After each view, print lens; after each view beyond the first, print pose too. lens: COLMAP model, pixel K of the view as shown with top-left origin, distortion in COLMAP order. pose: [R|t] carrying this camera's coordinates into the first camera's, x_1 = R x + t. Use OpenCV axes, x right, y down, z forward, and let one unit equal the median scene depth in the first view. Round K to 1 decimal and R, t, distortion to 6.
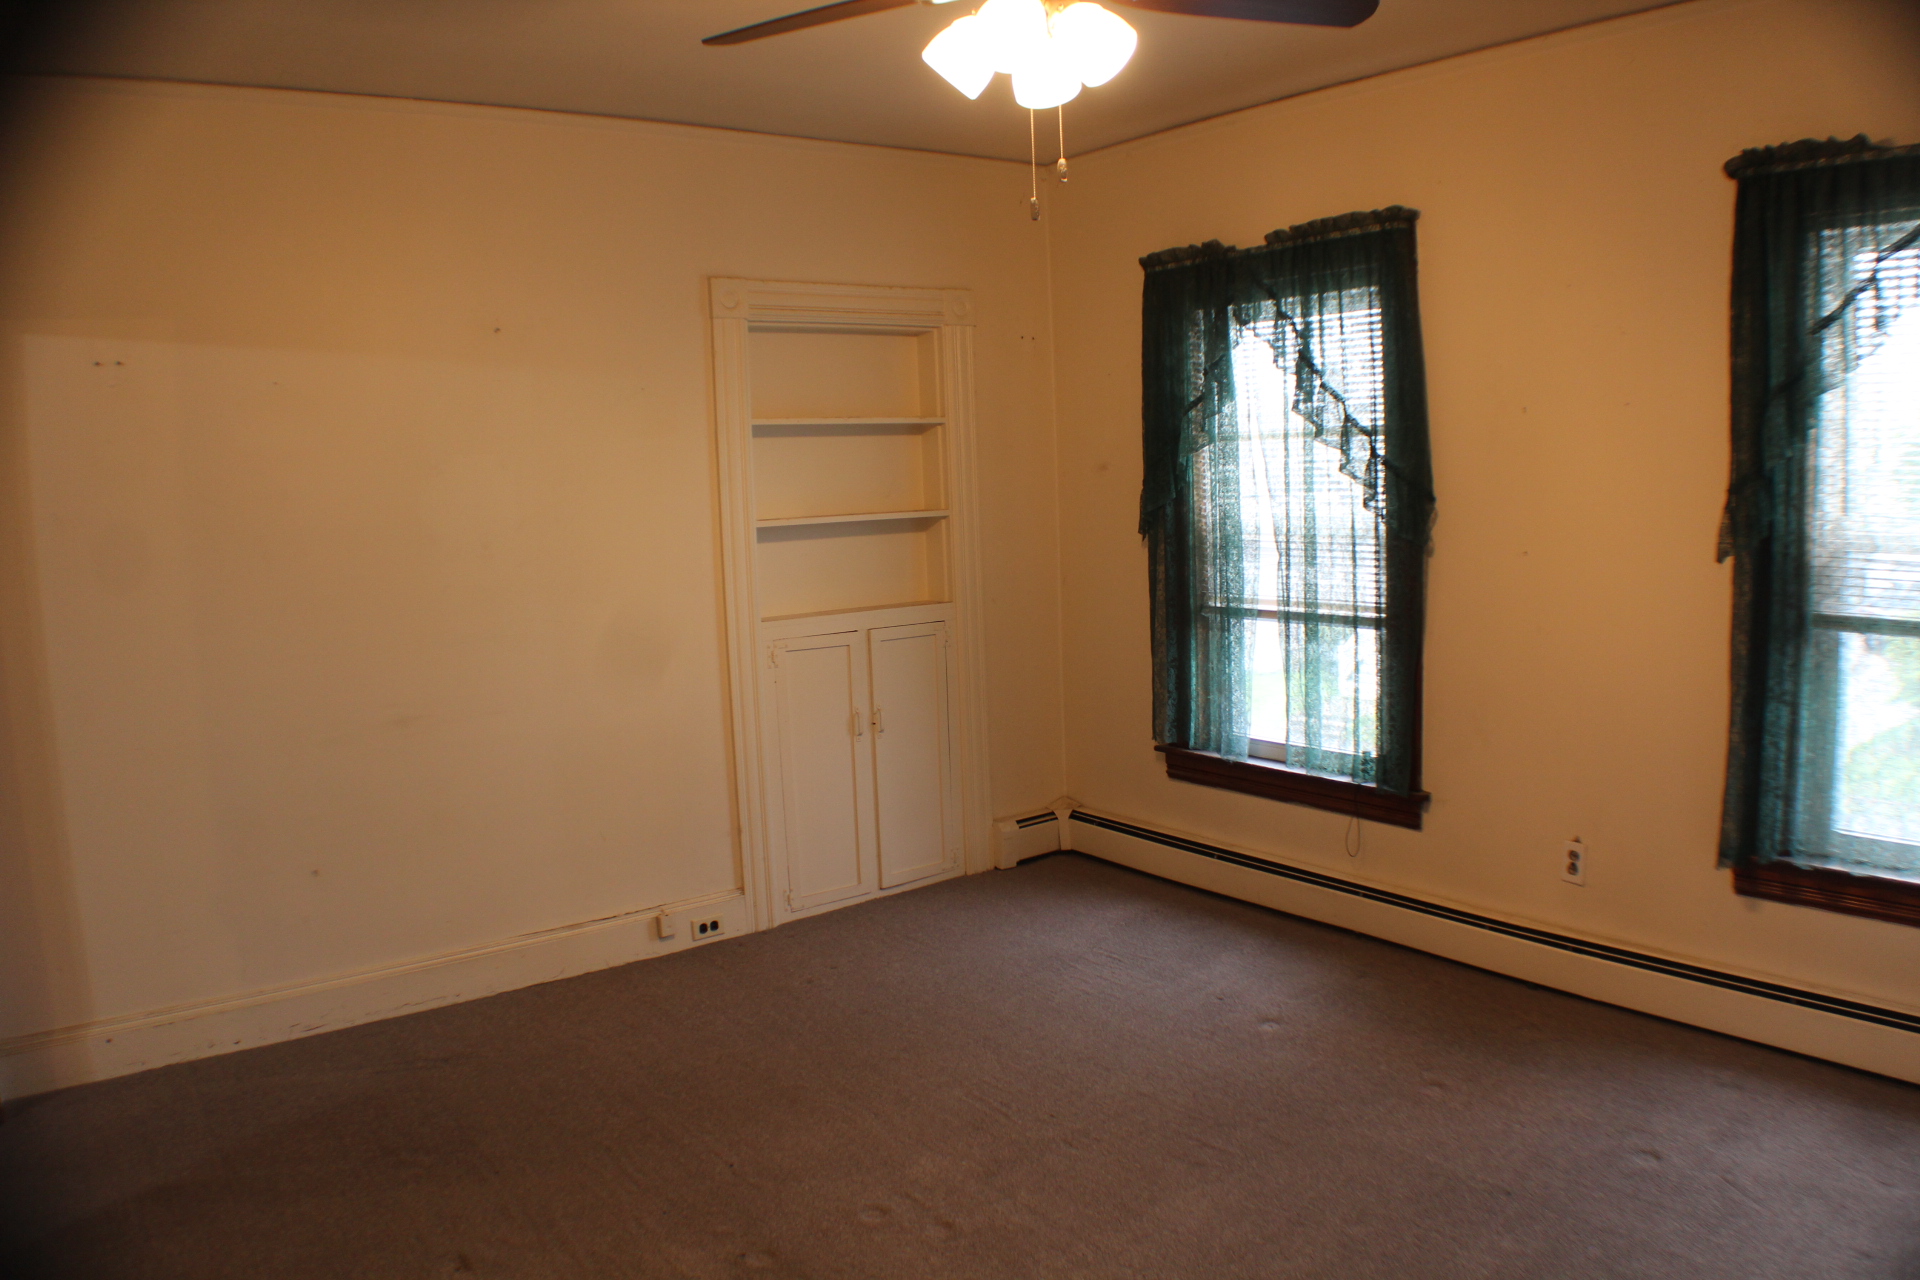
lens RADIAL K [[1332.7, 0, 978.8], [0, 1332.7, 633.8], [0, 0, 1]] dist [-0.211278, 0.074141]
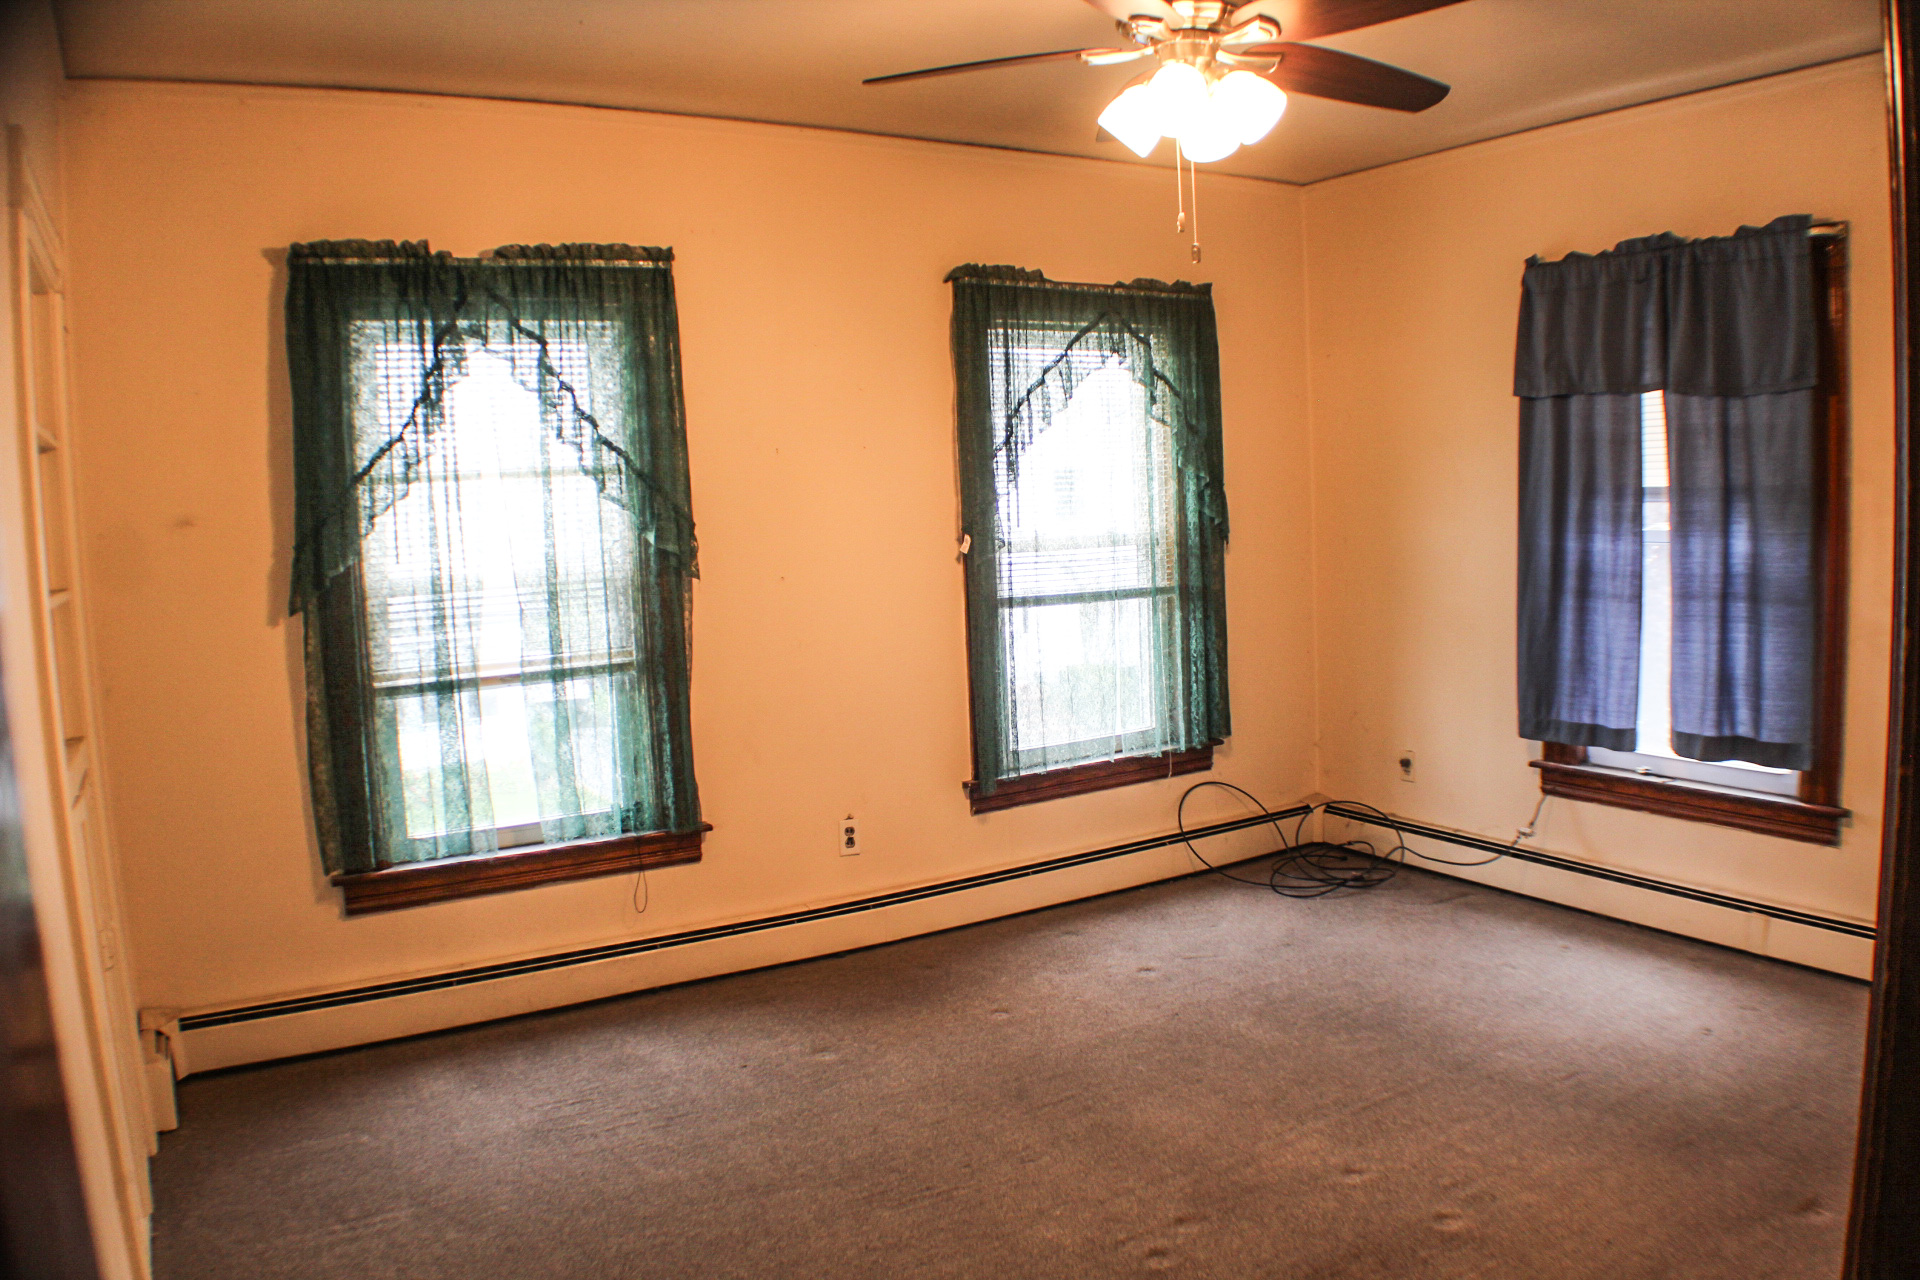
lens RADIAL K [[1406.7, 0, 960.0], [0, 1406.7, 640.0], [0, 0, 1]] dist [-0.247875, 0.159360]
pose [[0.116975, -0.077391, 0.990115, -0.681793], [0.148456, 0.987120, 0.059618, -0.052897], [-0.981976, 0.140015, 0.126958, 0.622825]]
